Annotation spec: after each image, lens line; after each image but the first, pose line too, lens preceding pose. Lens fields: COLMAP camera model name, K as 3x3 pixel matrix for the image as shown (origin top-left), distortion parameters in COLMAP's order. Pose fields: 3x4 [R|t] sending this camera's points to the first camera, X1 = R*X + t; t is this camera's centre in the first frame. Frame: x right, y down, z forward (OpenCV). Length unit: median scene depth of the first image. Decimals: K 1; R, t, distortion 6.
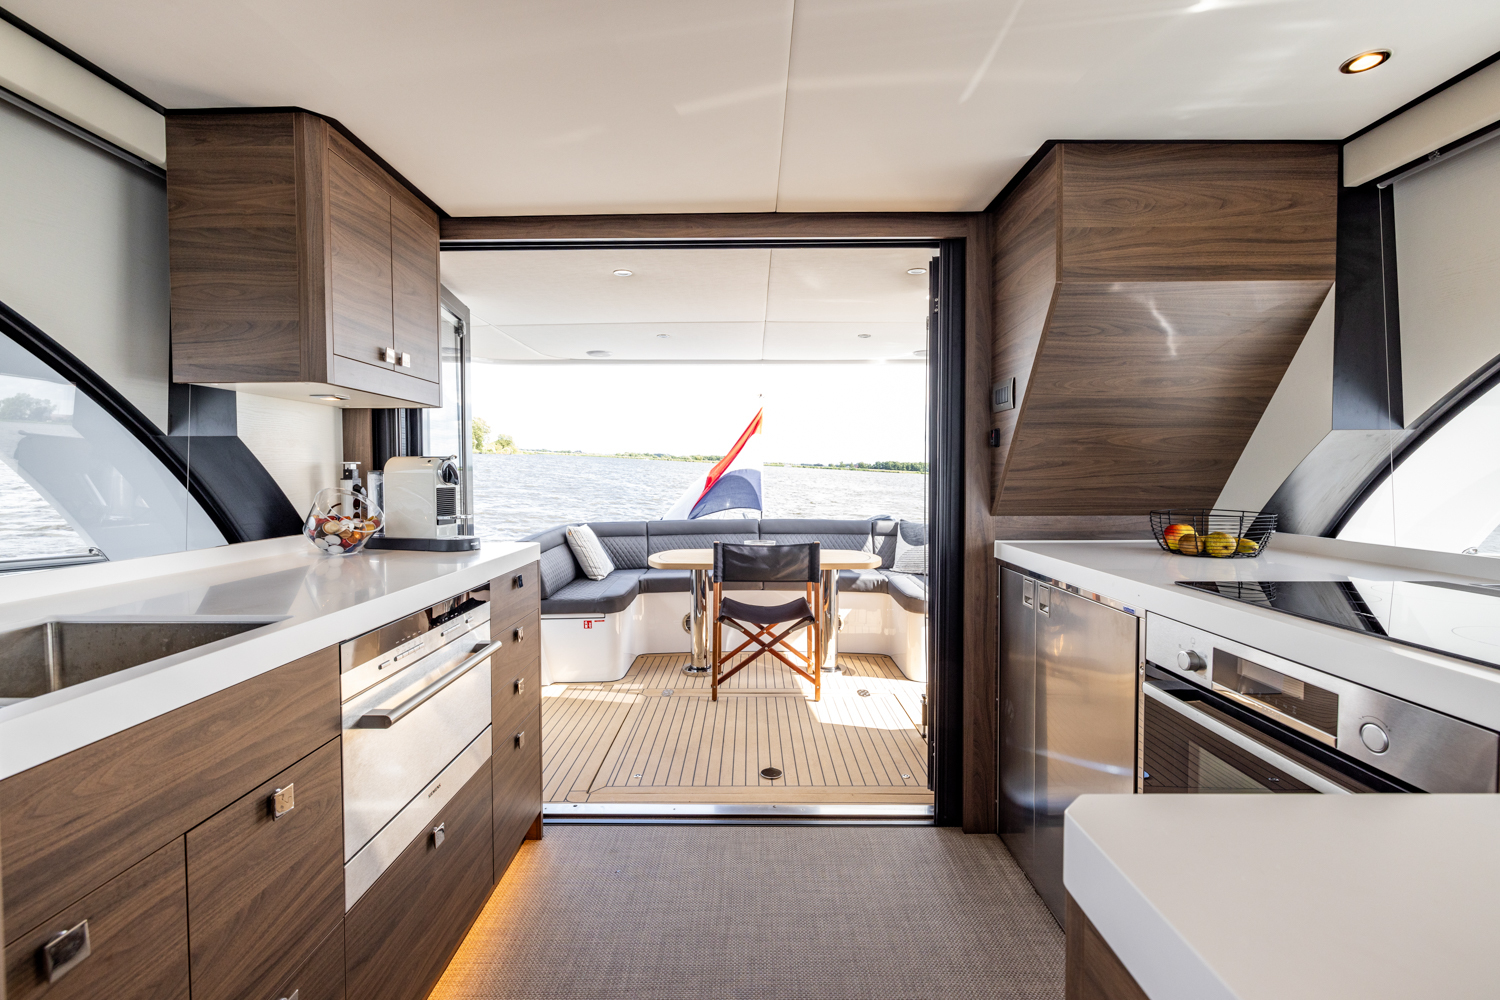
lens RADIAL K [[636.4, 0, 744.2], [0, 636.4, 493.0], [0, 0, 1]] dist [0.000125, -0.000060]
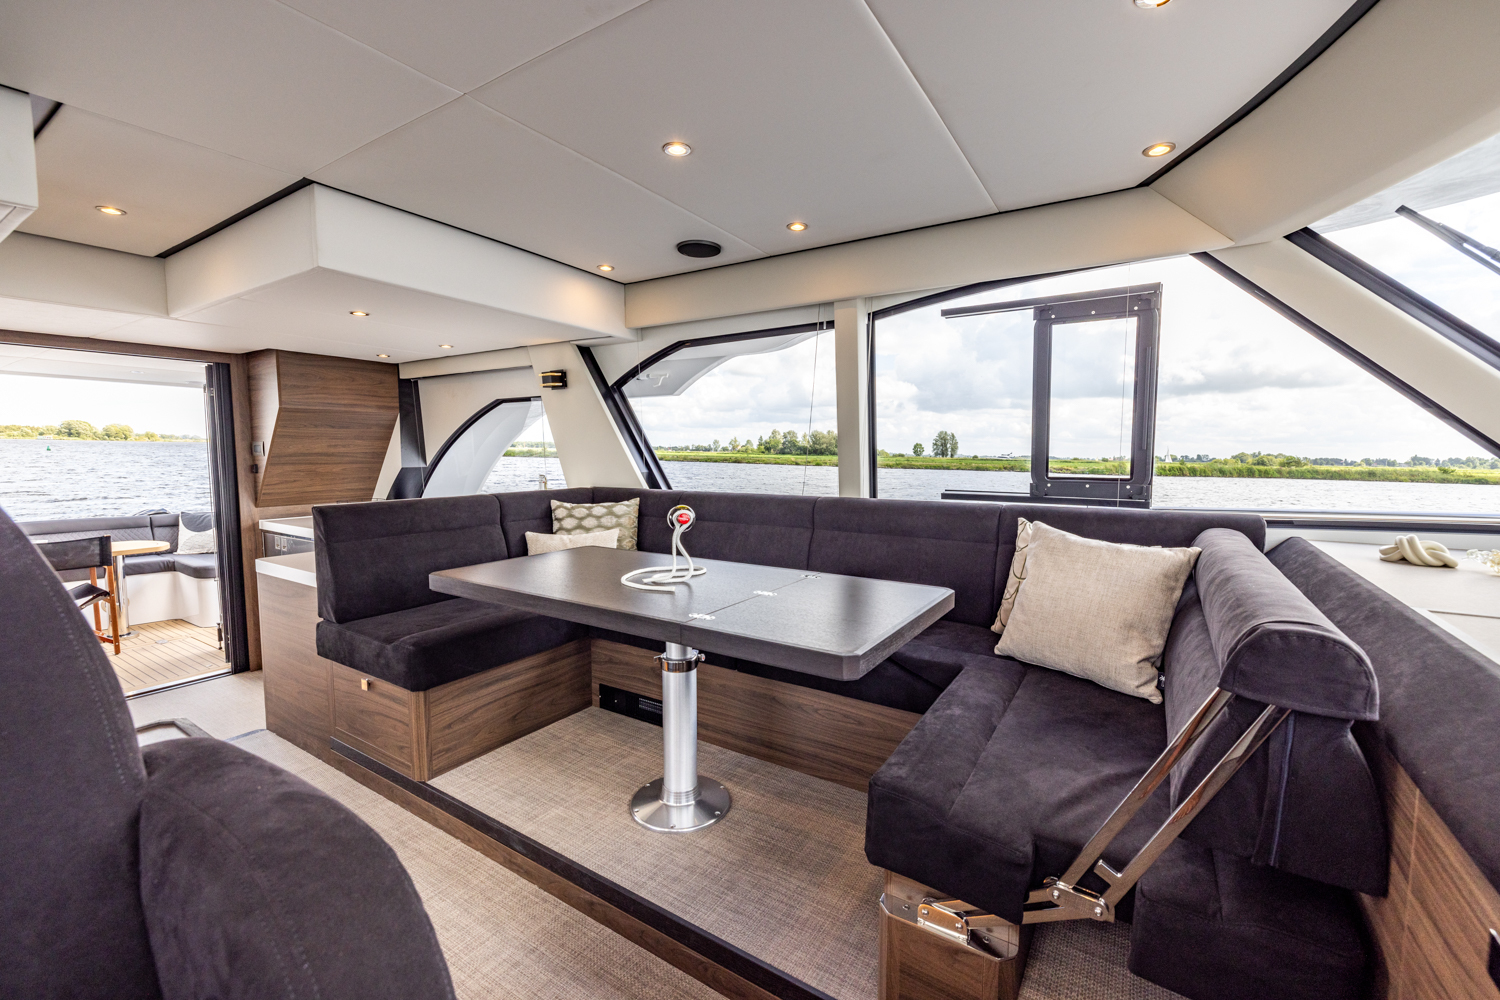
lens RADIAL K [[623.8, 0, 747.1], [0, 623.8, 495.9], [0, 0, 1]] dist [0.000471, 0.000175]
pose [[0.537911, -0.063114, 0.840636, -0.442154], [0.025340, 0.997953, 0.058710, -0.081161], [-0.842621, -0.010279, 0.538409, -1.405245]]
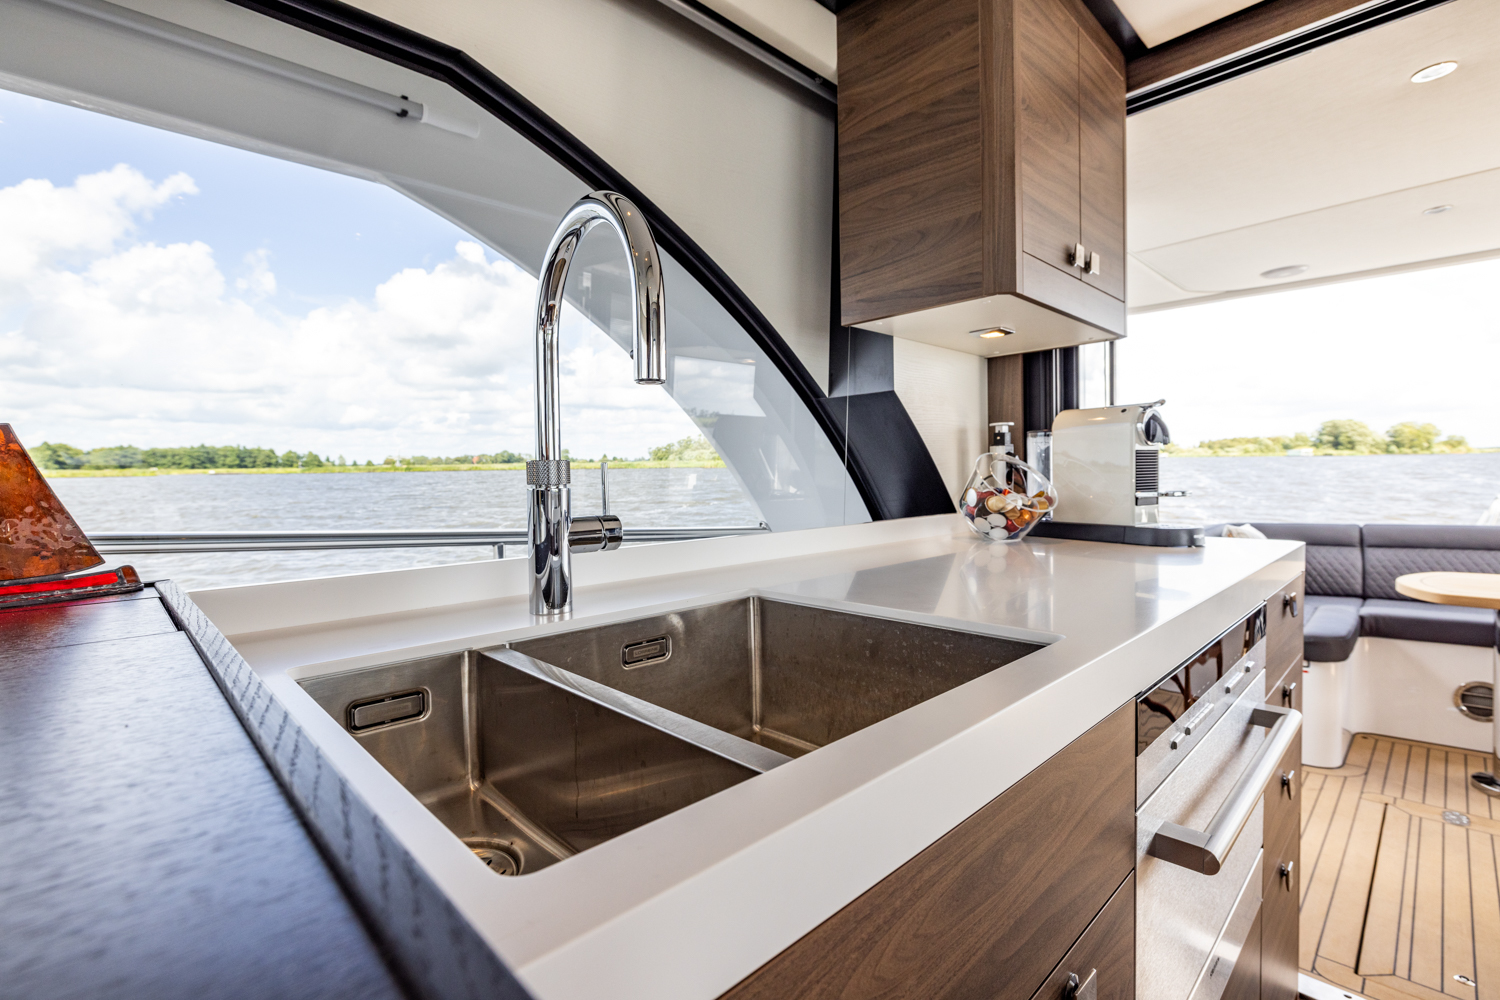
lens RADIAL K [[683.7, 0, 750.0], [0, 683.7, 500.0], [0, 0, 1]] dist [-0.008837, 0.000215]
pose [[0.704521, 0.013855, -0.709548, -0.252946], [-0.006200, 0.999891, 0.013368, 0.036614], [0.709656, -0.005019, 0.704530, 0.204482]]
